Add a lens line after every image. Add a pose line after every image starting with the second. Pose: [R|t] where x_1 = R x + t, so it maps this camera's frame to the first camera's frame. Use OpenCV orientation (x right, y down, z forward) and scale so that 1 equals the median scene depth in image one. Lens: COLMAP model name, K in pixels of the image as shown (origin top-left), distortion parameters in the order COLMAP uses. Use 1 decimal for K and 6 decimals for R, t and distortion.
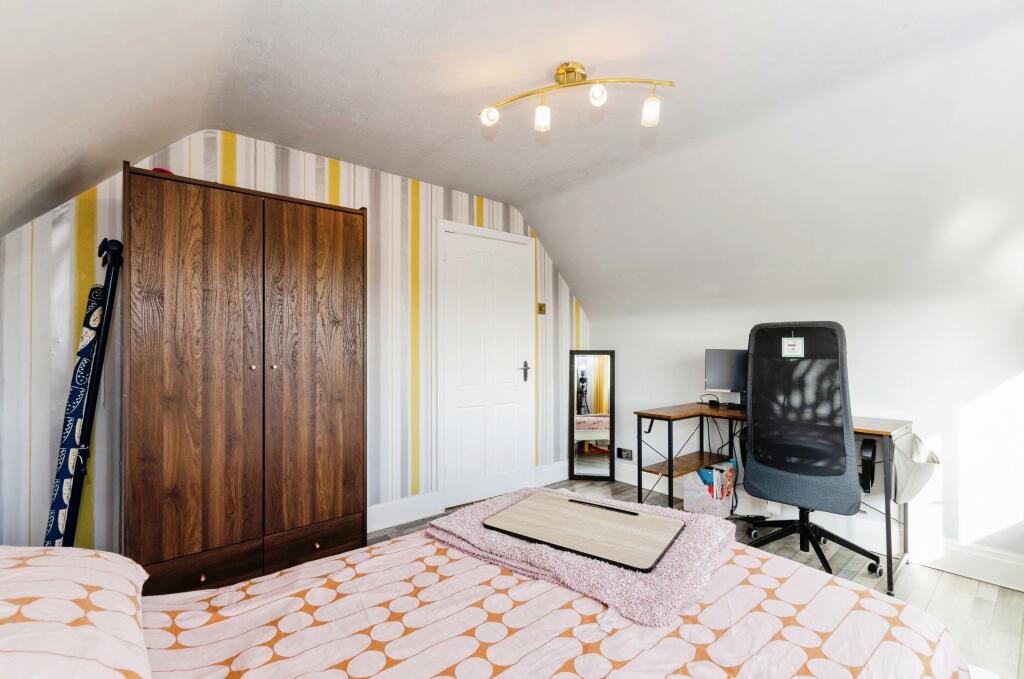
lens RADIAL K [[448.9, 0, 509.5], [0, 448.9, 340.7], [0, 0, 1]] dist [0.006314, -0.000921]
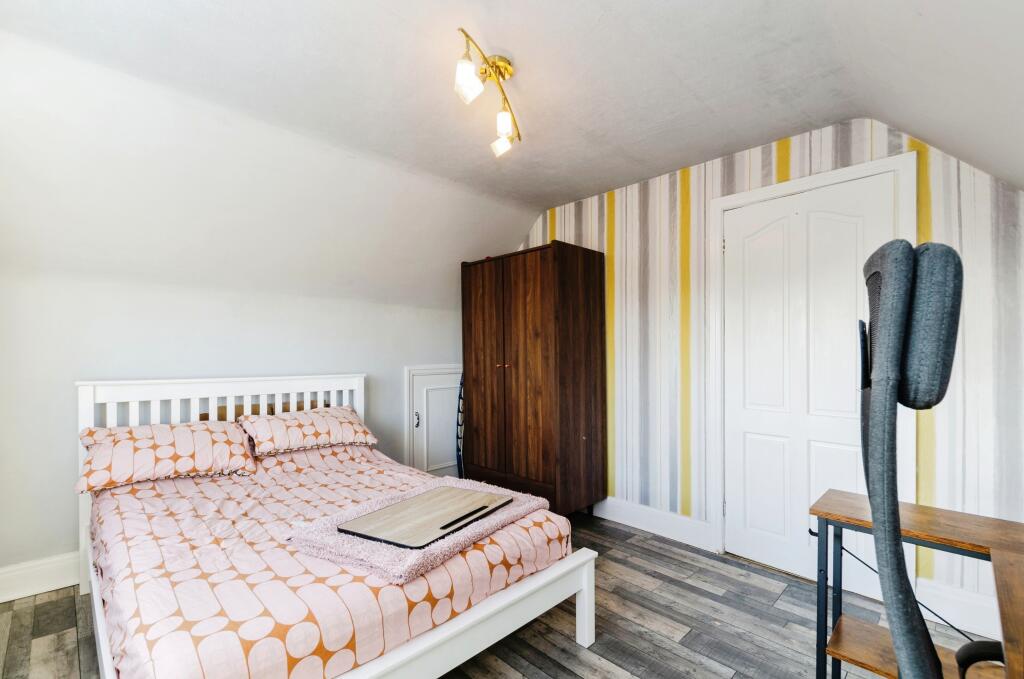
lens RADIAL K [[448.9, 0, 508.6], [0, 448.9, 356.7], [0, 0, 1]] dist [0.006314, -0.000921]
pose [[0.093462, 0.009893, -0.995574, 0.848365], [0.010699, 0.999883, 0.010940, 0.008318], [0.995565, -0.011674, 0.093345, 0.720602]]
